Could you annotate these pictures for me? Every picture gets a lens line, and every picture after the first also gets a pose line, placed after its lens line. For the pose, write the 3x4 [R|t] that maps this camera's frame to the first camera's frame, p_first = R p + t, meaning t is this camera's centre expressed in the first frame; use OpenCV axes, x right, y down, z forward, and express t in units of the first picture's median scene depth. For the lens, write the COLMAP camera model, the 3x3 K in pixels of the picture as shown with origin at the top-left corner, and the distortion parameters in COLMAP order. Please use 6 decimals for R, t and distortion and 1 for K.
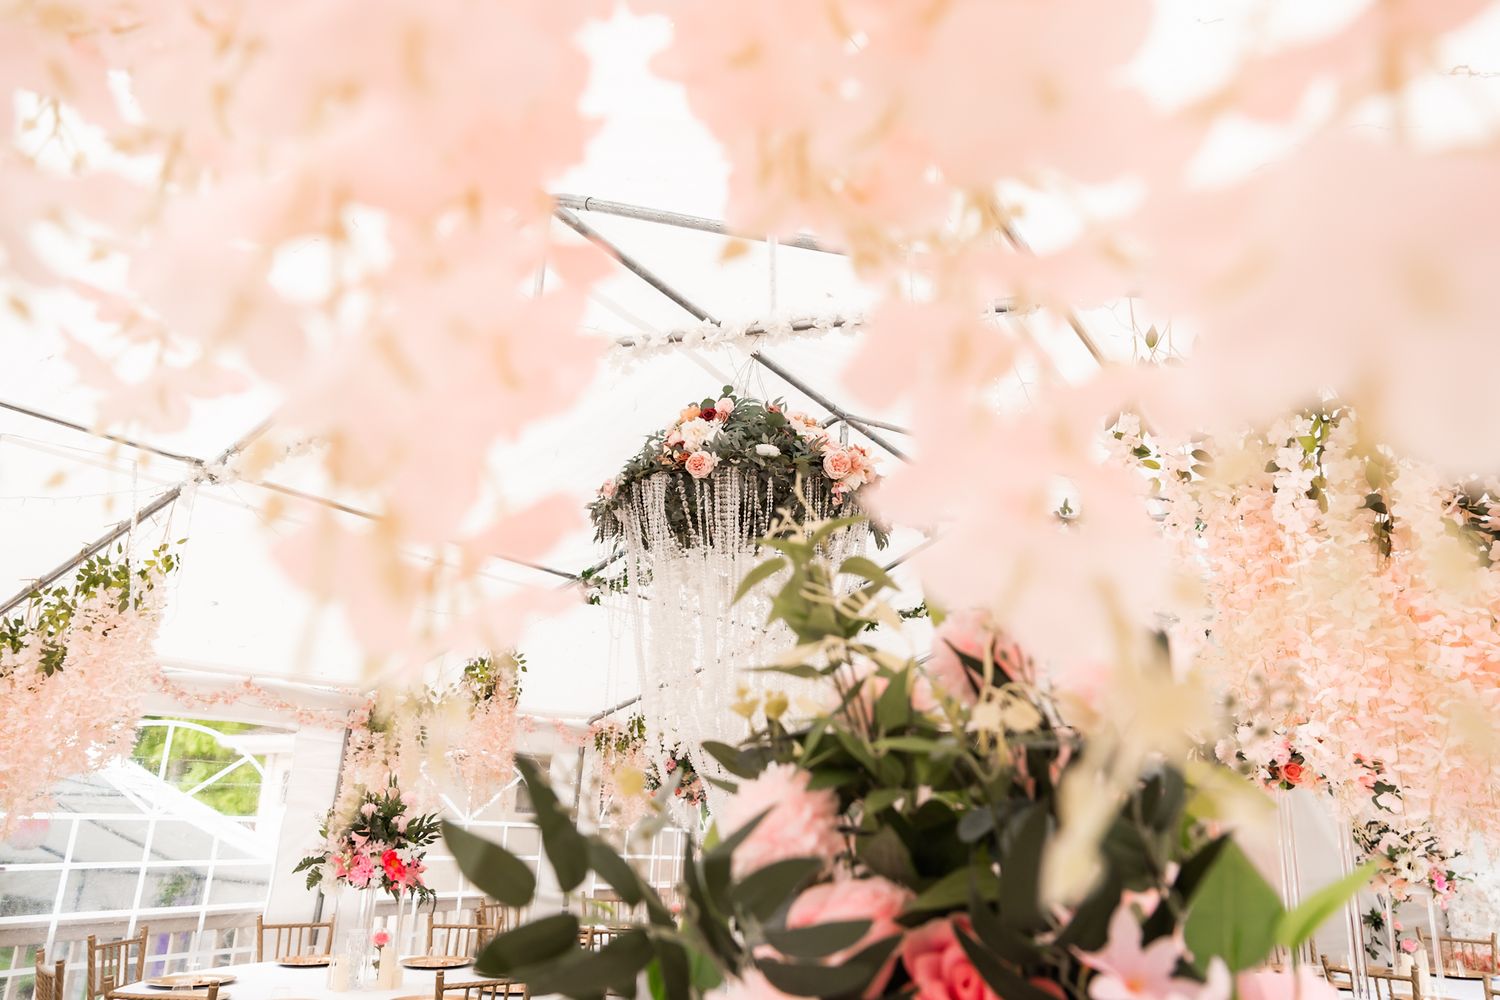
lens RADIAL K [[1081.4, 0, 750.0], [0, 1081.4, 500.0], [0, 0, 1]] dist [0.000659, 0.000635]
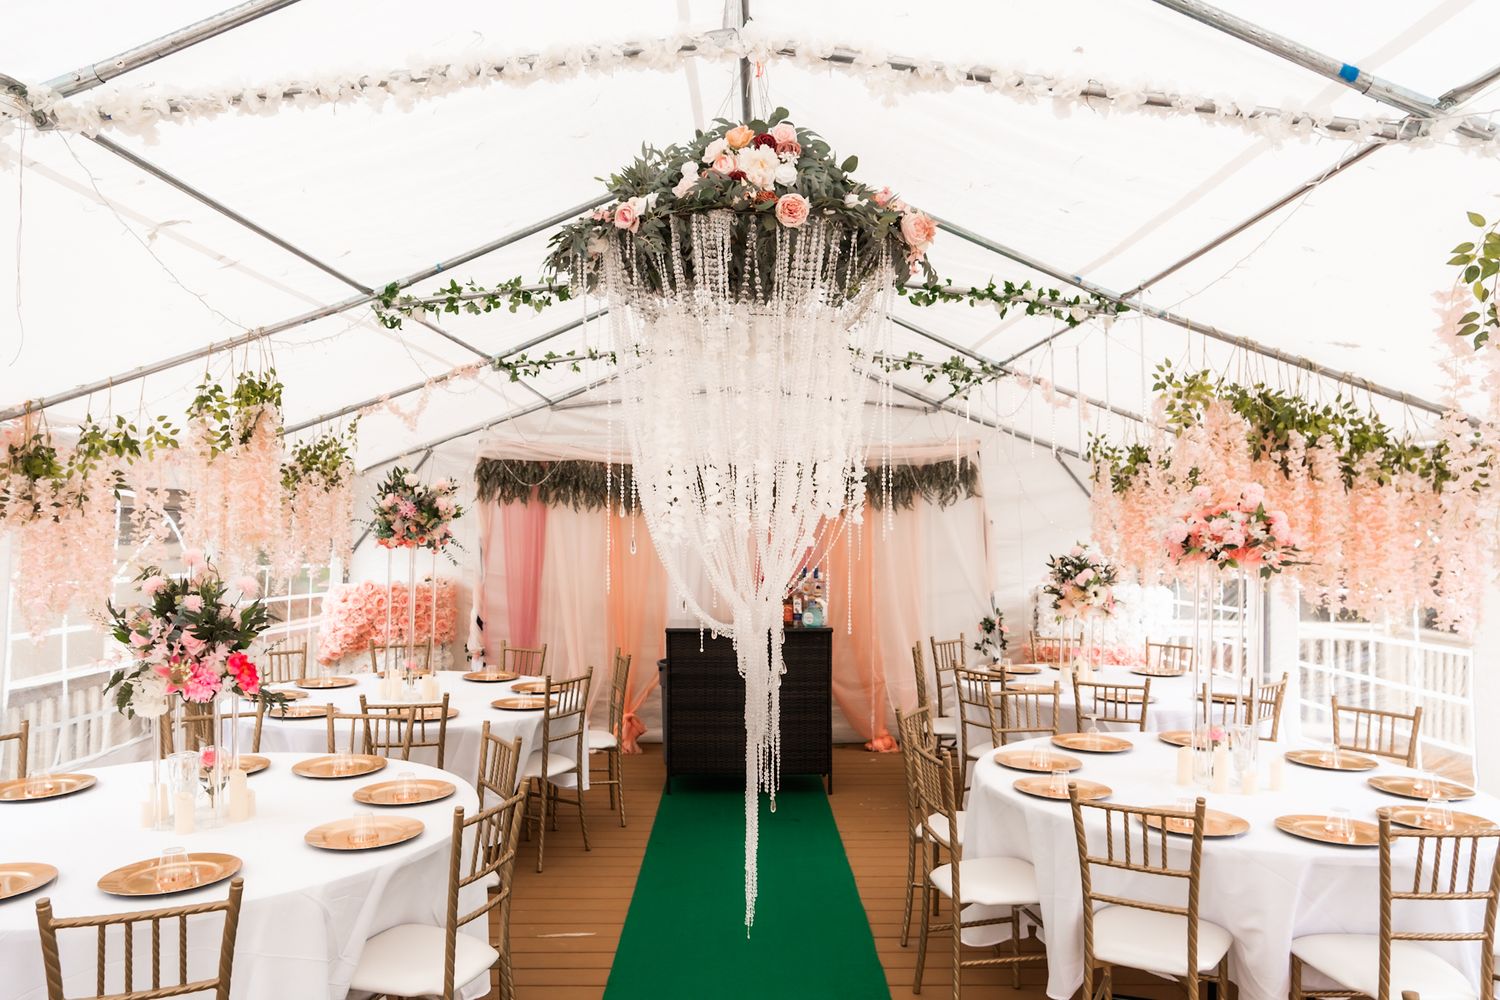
lens RADIAL K [[1081.4, 0, 750.0], [0, 1081.4, 500.0], [0, 0, 1]] dist [0.000659, 0.000635]
pose [[0.860947, -0.005988, 0.508660, -0.442835], [-0.134195, 0.961836, 0.238458, -0.011100], [-0.490675, -0.273560, 0.827286, 0.237016]]
